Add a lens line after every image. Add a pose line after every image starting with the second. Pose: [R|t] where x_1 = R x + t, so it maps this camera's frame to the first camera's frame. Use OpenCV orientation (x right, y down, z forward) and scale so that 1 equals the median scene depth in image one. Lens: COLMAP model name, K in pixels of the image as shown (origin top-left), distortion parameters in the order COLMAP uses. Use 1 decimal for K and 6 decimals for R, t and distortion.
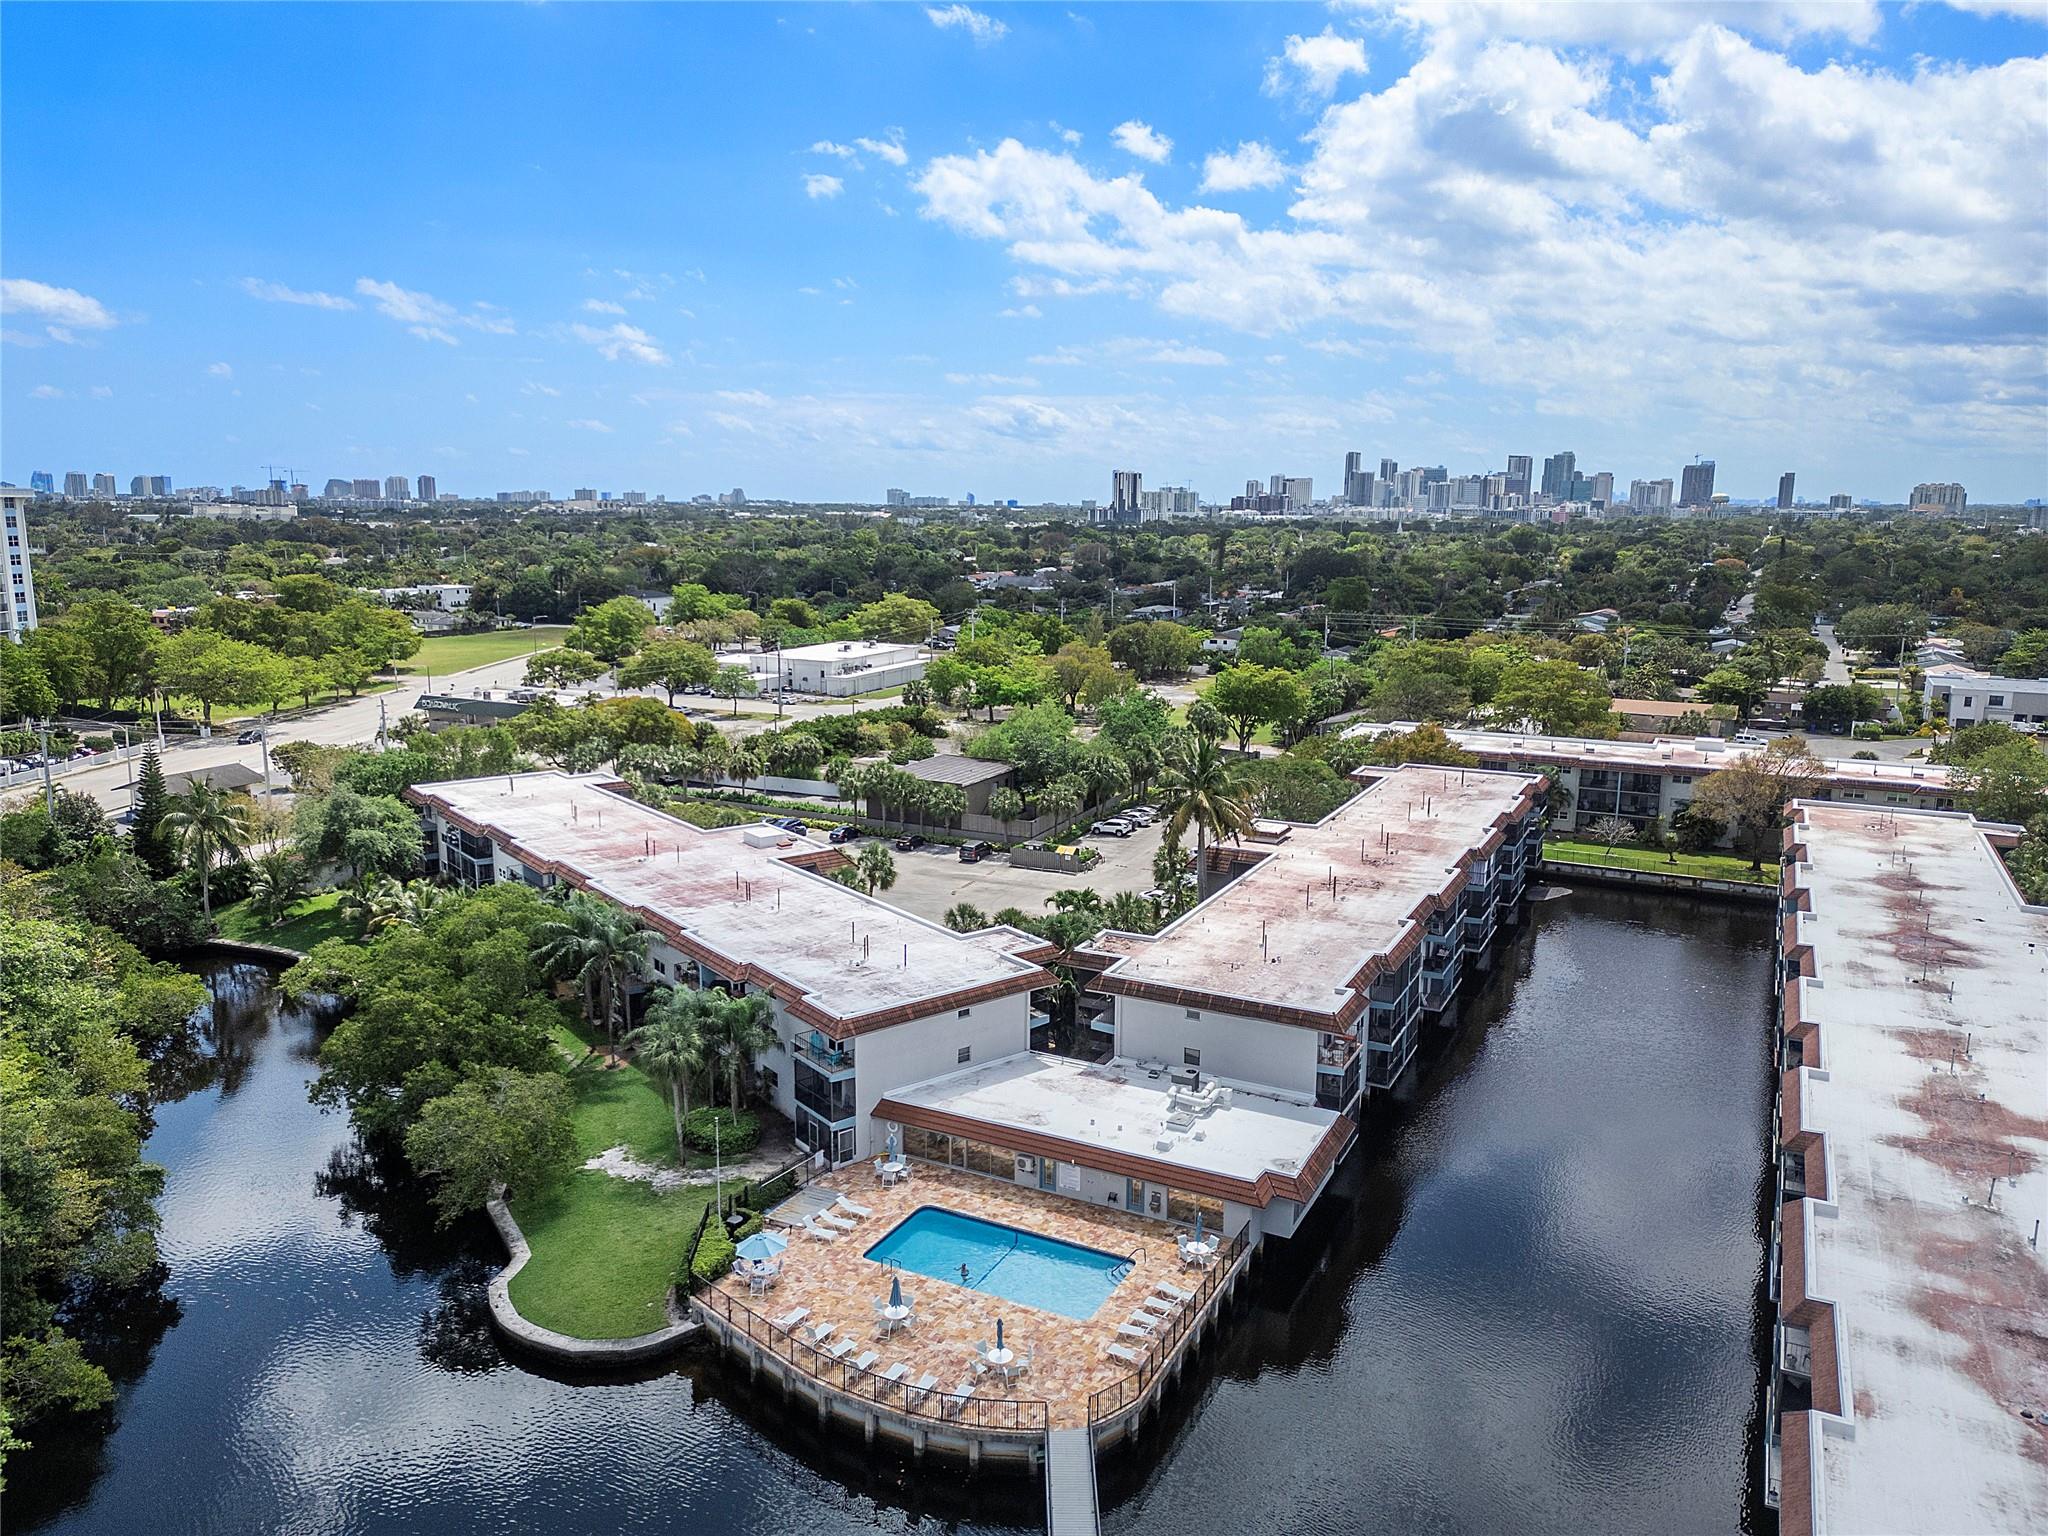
lens RADIAL K [[1447.0, 0, 1024.0], [0, 1447.0, 768.0], [0, 0, 1]] dist [0.075592, -0.074479]
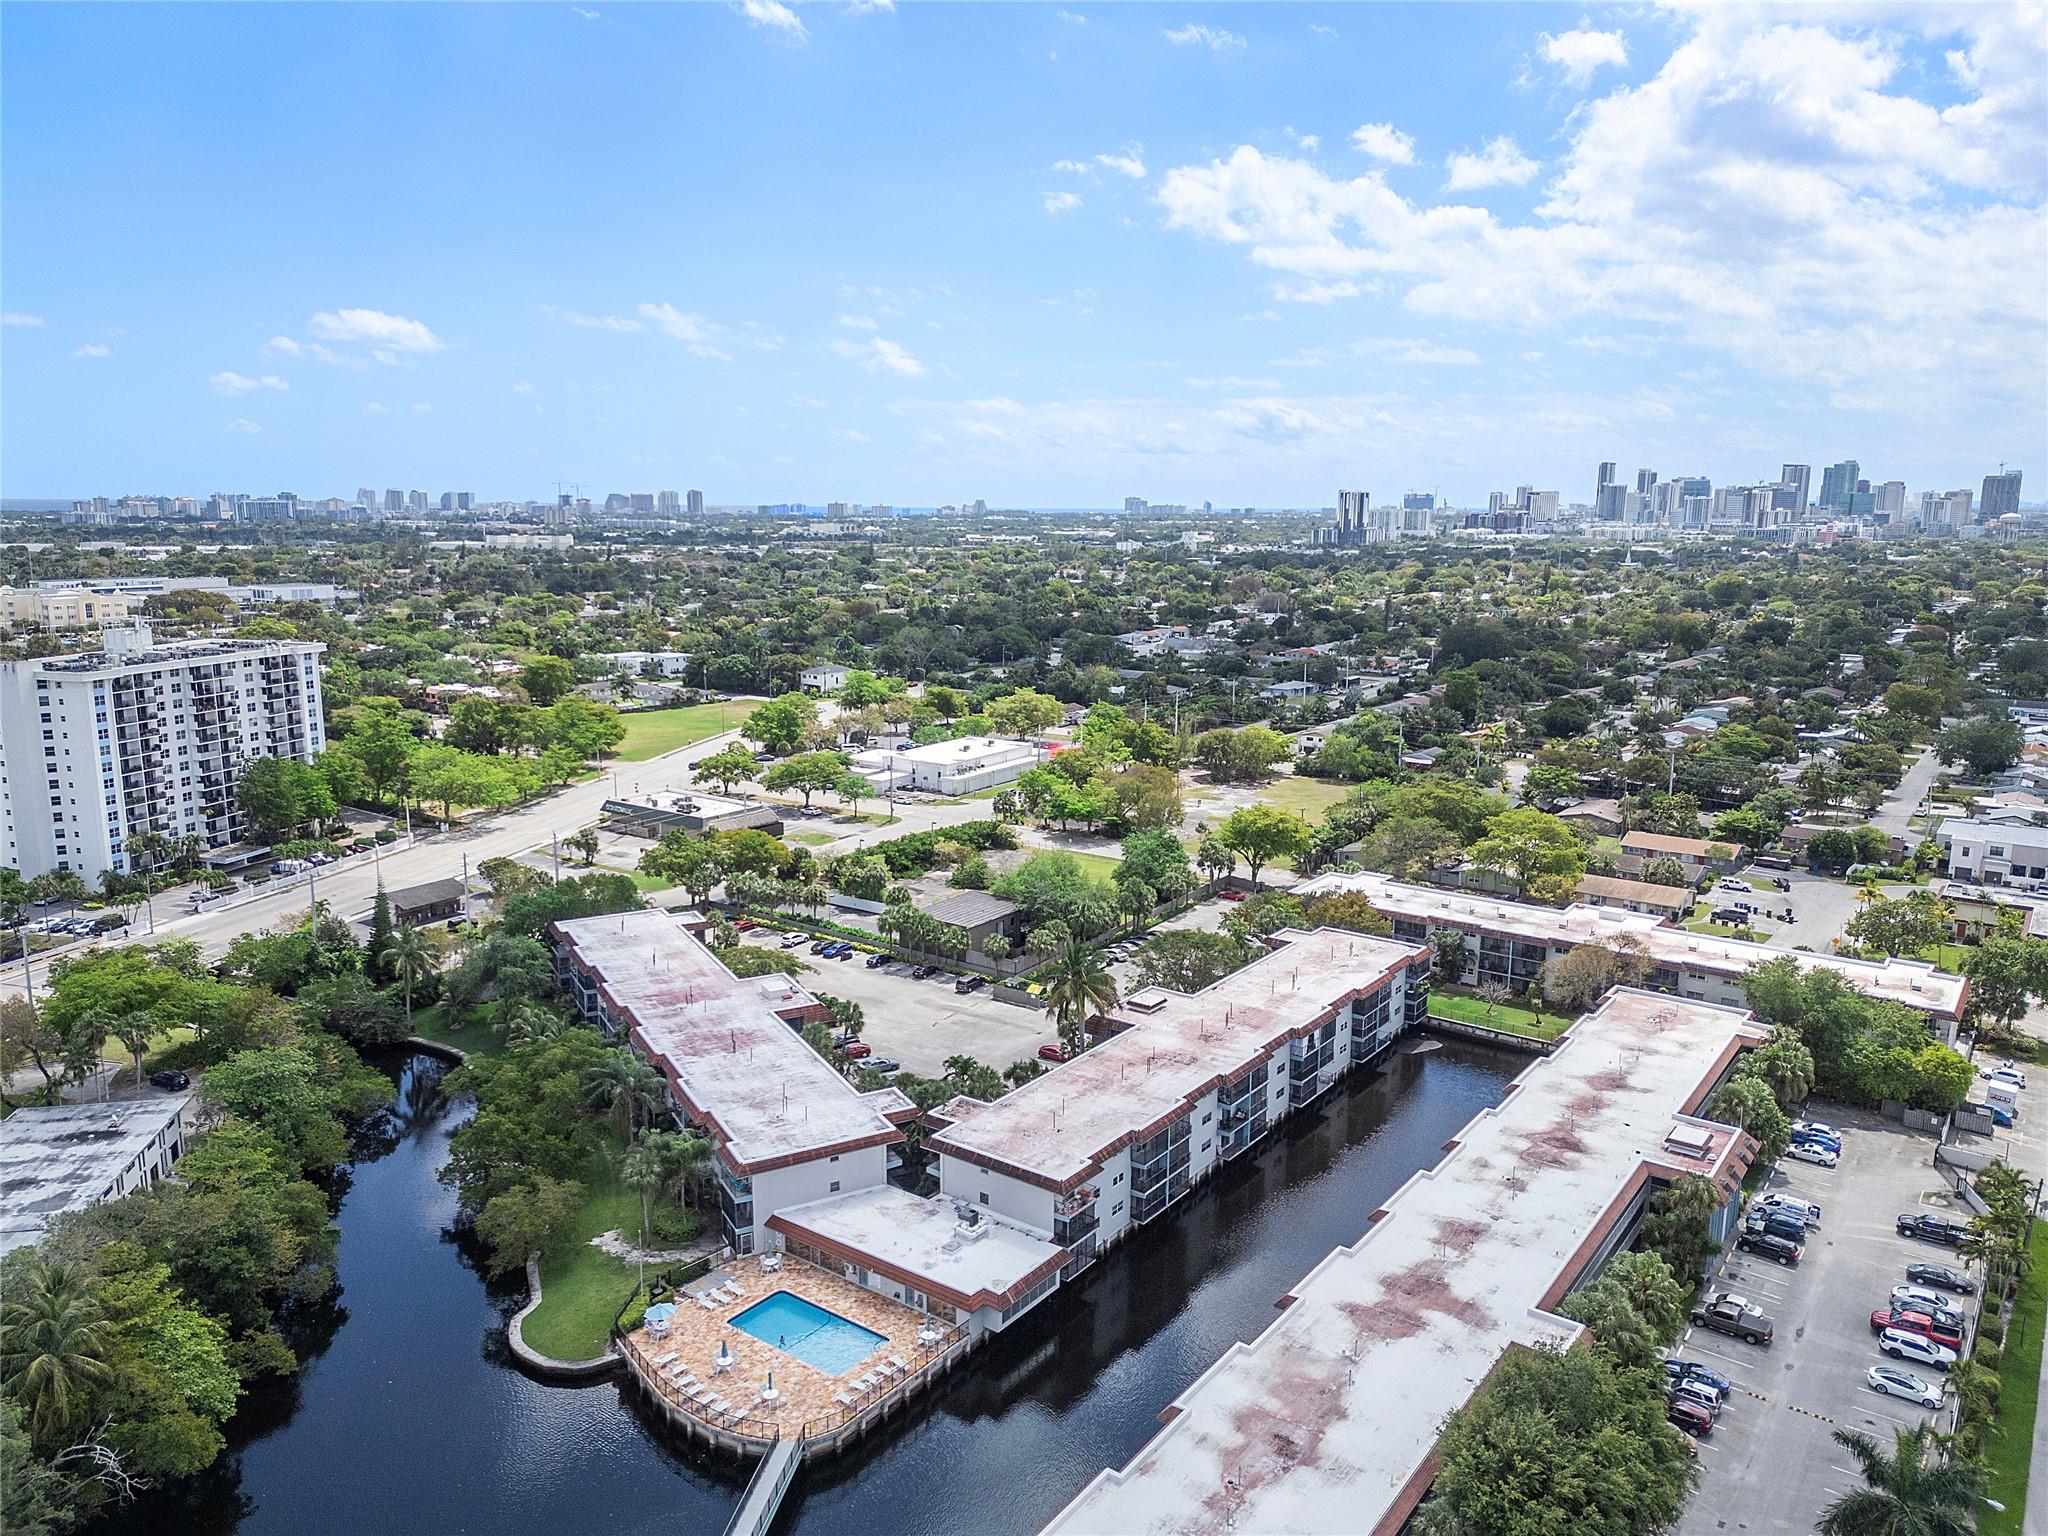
lens RADIAL K [[1454.8, 0, 1024.0], [0, 1454.8, 768.0], [0, 0, 1]] dist [0.083251, -0.083342]
pose [[0.985801, 0.027540, -0.165645, 0.275594], [-0.027337, 0.999620, 0.003511, -0.172798], [0.165679, 0.001067, 0.986179, -0.326383]]
